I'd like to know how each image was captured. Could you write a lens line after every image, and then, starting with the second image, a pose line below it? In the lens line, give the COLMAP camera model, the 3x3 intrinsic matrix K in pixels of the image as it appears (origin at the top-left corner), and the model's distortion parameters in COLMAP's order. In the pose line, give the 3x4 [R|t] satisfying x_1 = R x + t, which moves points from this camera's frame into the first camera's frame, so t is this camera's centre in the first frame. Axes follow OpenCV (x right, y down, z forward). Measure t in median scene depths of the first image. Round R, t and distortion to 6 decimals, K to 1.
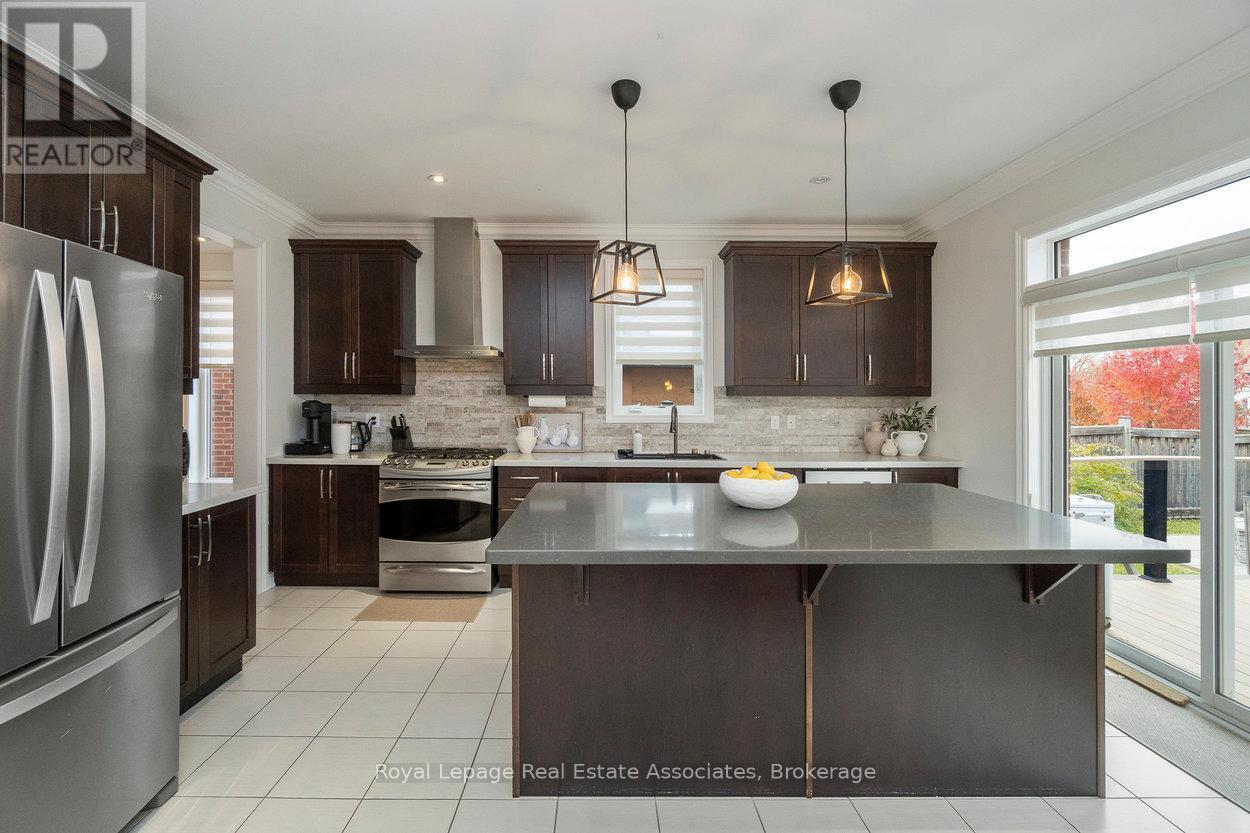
lens RADIAL K [[544.9, 0, 601.8], [0, 544.9, 394.9], [0, 0, 1]] dist [-0.001200, -0.000063]
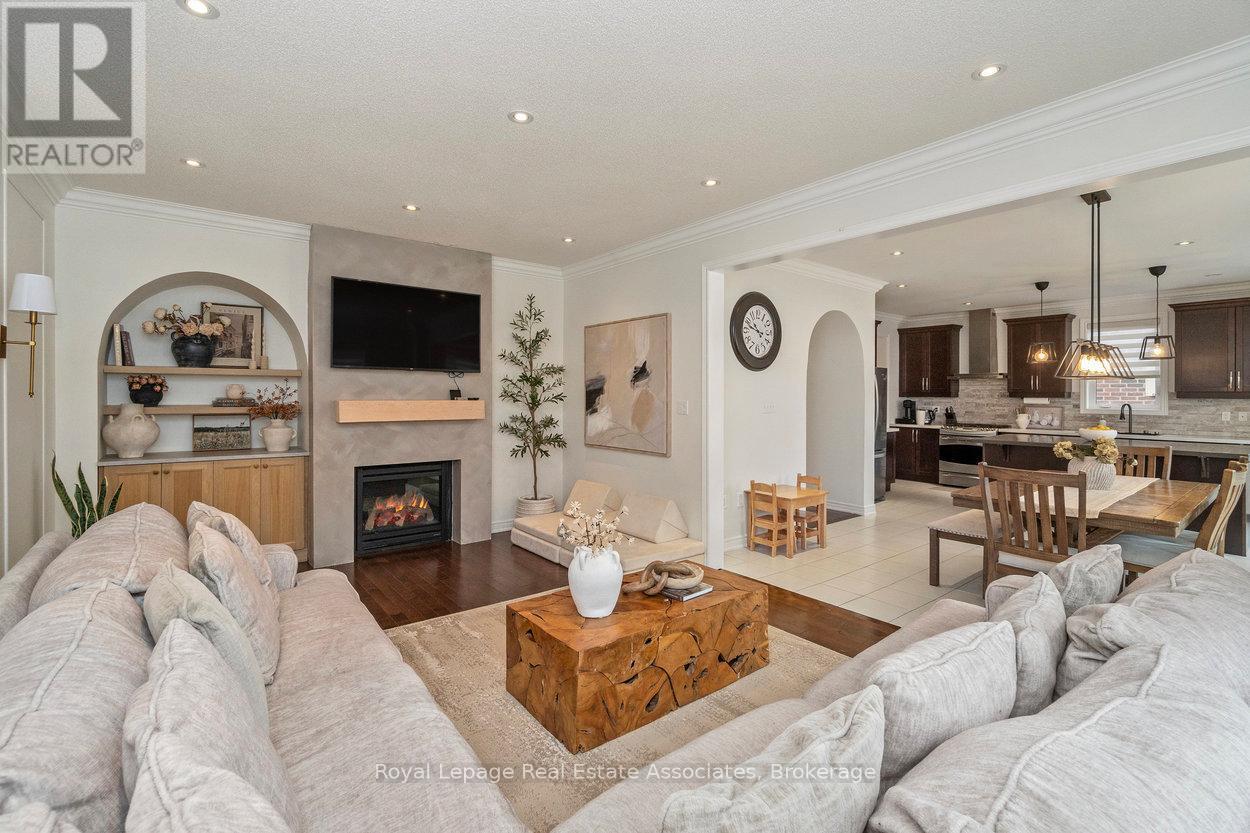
lens RADIAL K [[544.9, 0, 616.6], [0, 544.9, 404.2], [0, 0, 1]] dist [-0.001200, -0.000063]
pose [[0.609188, 0.011469, -0.792943, 0.511587], [0.001475, 0.999877, 0.015596, -0.008122], [0.793025, -0.010670, 0.609096, -1.299404]]
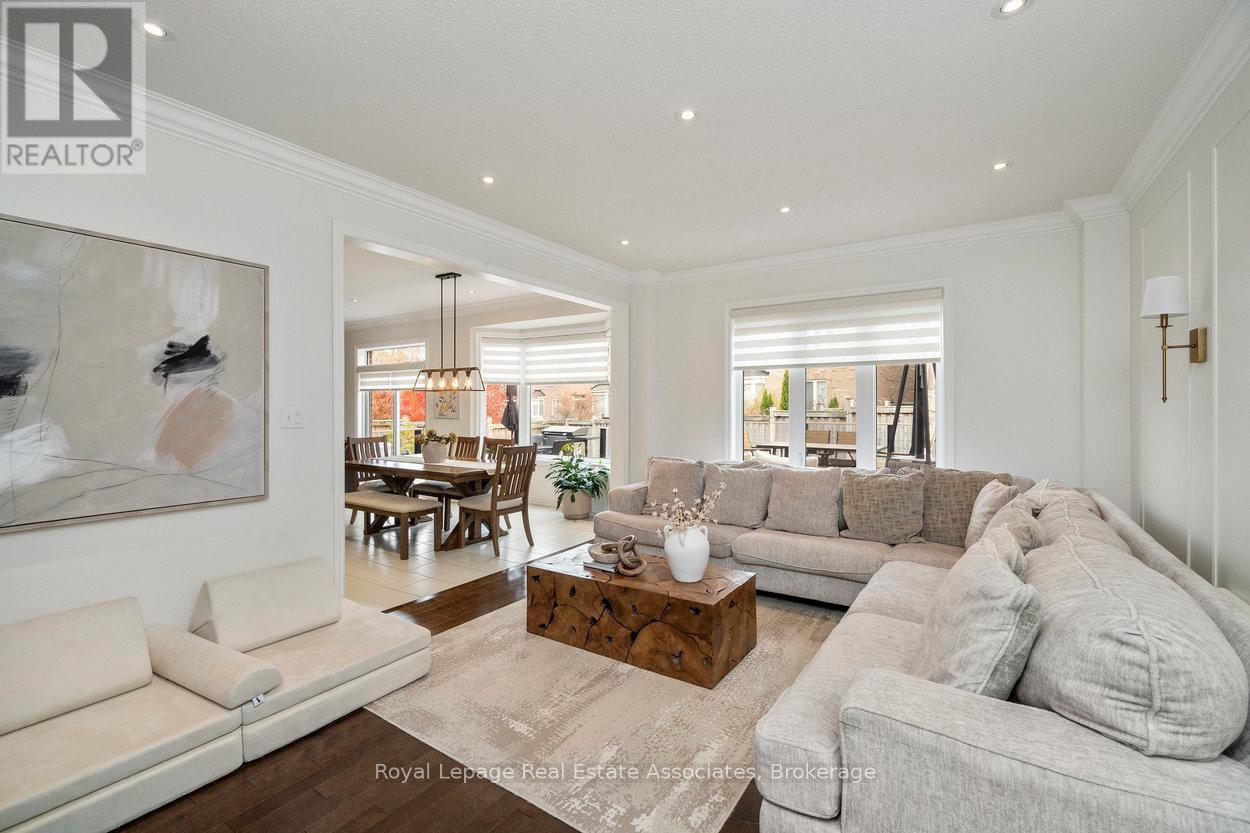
lens RADIAL K [[544.9, 0, 618.6], [0, 544.9, 405.8], [0, 0, 1]] dist [-0.001200, -0.000063]
pose [[0.572706, -0.001019, 0.819760, -0.576500], [-0.003493, 0.999987, 0.003684, -0.004990], [-0.819753, -0.004973, 0.572695, -1.294933]]
